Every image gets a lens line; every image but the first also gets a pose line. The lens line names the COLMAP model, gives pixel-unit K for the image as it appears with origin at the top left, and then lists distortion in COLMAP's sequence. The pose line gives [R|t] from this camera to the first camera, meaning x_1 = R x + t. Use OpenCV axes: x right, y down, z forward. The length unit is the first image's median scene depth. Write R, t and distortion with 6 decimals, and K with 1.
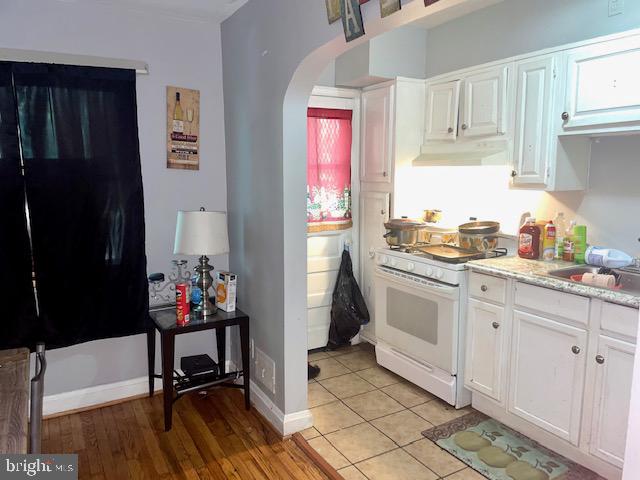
lens RADIAL K [[477.8, 0, 320.0], [0, 477.8, 240.0], [0, 0, 1]] dist [0.006118, -0.011894]
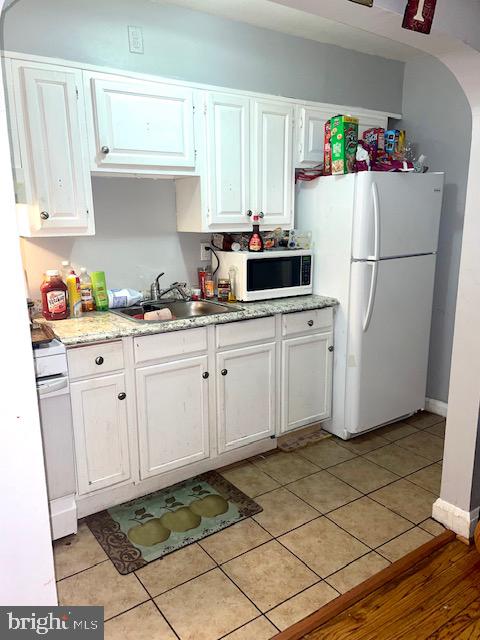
lens RADIAL K [[477.8, 0, 240.0], [0, 477.8, 320.0], [0, 0, 1]] dist [0.006118, -0.011894]
pose [[-0.091073, -0.207430, 0.974001, -0.467018], [0.152917, 0.963553, 0.219503, -0.110092], [-0.984034, 0.168932, -0.056035, 0.862870]]
